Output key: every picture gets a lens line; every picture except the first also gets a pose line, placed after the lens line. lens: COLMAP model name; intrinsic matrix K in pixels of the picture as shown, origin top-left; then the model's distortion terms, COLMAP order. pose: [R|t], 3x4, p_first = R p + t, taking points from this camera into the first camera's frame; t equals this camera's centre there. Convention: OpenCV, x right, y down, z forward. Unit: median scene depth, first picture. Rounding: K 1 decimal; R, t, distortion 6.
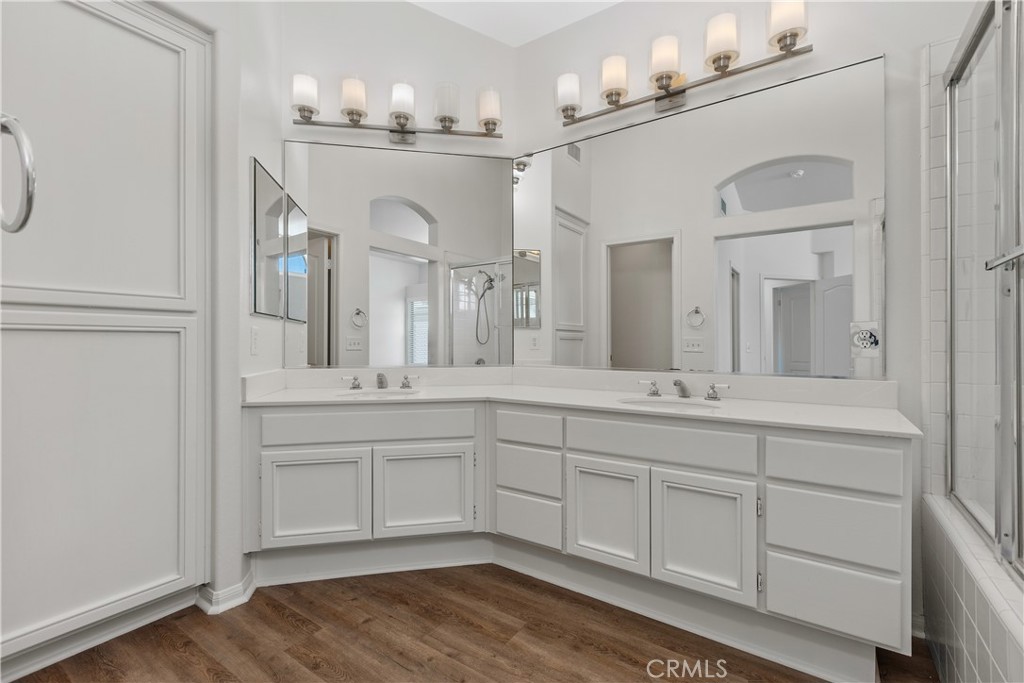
lens RADIAL K [[452.6, 0, 512.0], [0, 452.6, 341.5], [0, 0, 1]] dist [0.003851, 0.000126]
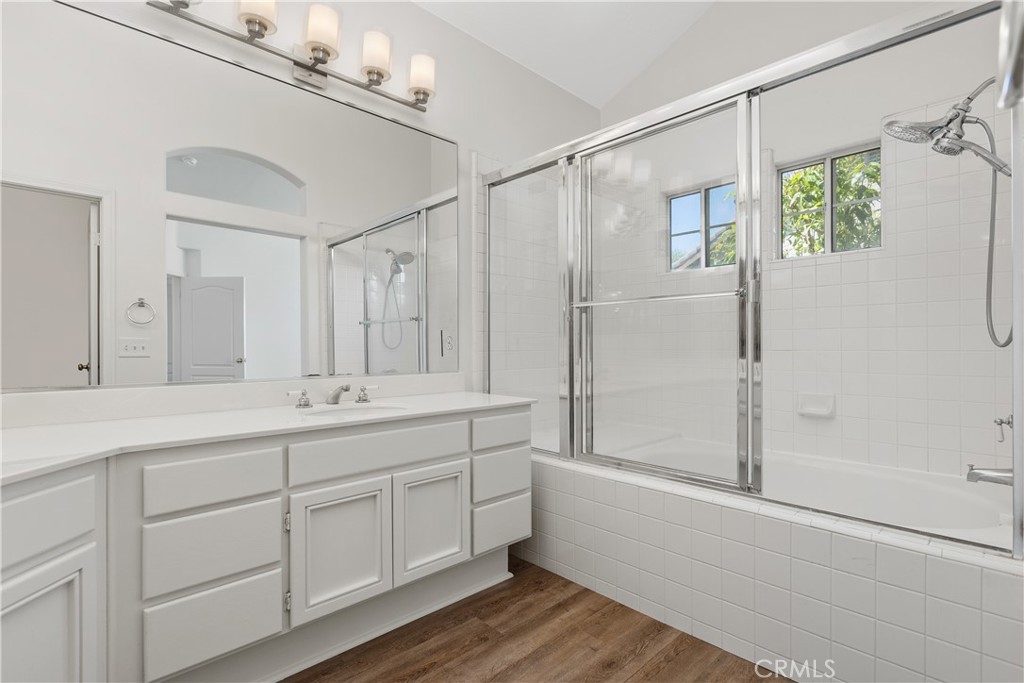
lens RADIAL K [[484.2, 0, 512.0], [0, 484.2, 341.5], [0, 0, 1]] dist [-0.002041, -0.000050]
pose [[0.201693, 0.008062, 0.979416, -0.623703], [-0.004786, 0.999962, -0.007246, 0.000104], [-0.979437, -0.003226, 0.201724, 0.519264]]
